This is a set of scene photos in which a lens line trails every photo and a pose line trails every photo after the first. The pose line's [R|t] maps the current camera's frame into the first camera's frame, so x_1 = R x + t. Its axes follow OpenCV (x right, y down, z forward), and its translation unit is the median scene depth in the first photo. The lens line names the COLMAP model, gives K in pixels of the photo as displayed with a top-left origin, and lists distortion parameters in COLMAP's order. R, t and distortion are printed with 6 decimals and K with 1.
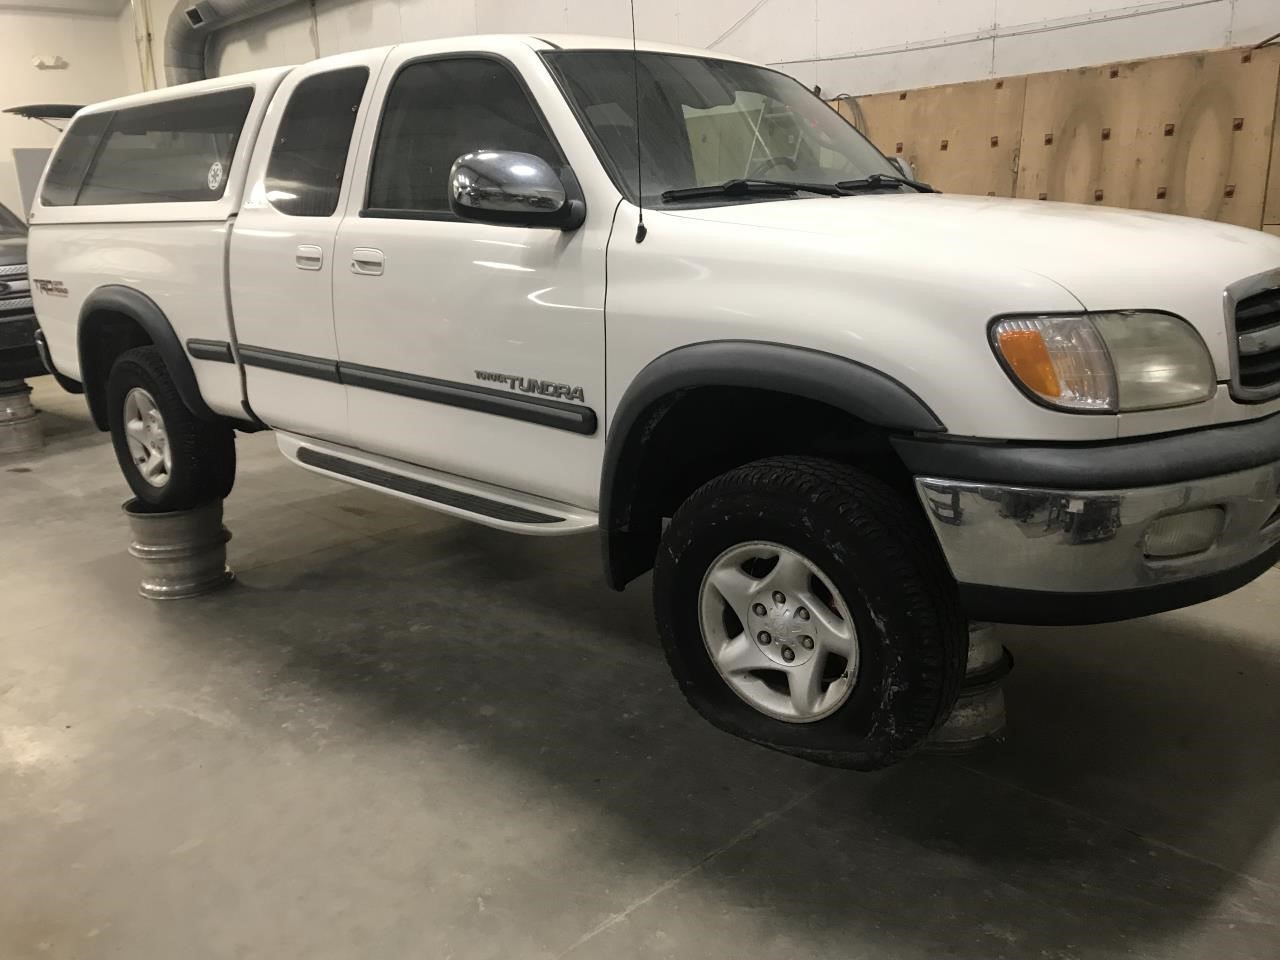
lens RADIAL K [[1042.0, 0, 640.0], [0, 1042.0, 480.0], [0, 0, 1]] dist [0.020017, 0.000734]
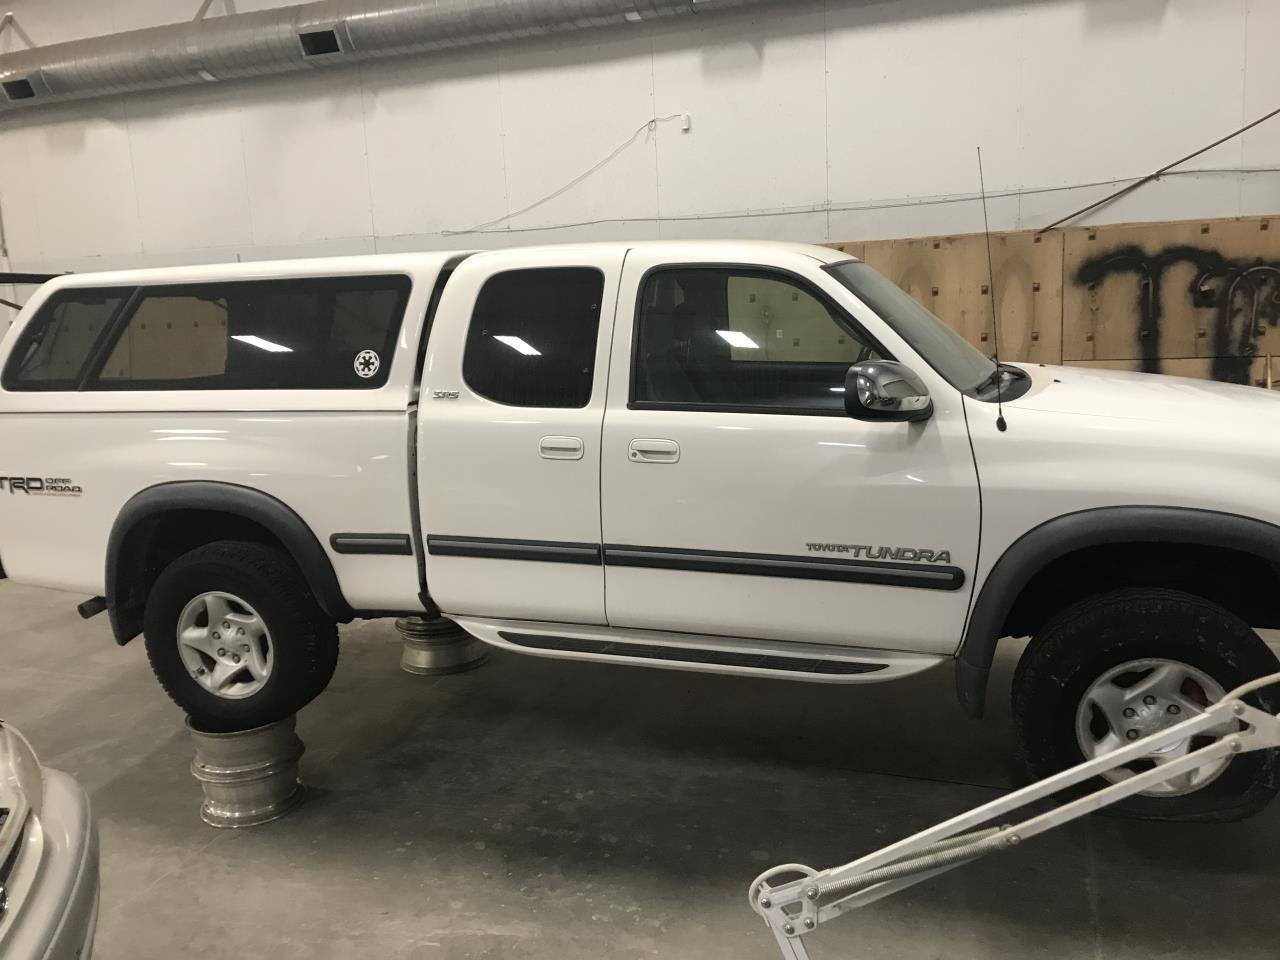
lens RADIAL K [[1036.9, 0, 634.6], [0, 1036.9, 486.3], [0, 0, 1]] dist [0.103940, -0.147994]
pose [[0.904871, -0.085410, 0.417029, -0.683094], [0.120797, 0.990913, -0.059160, -0.105440], [-0.408186, 0.103908, 0.906966, 0.042377]]
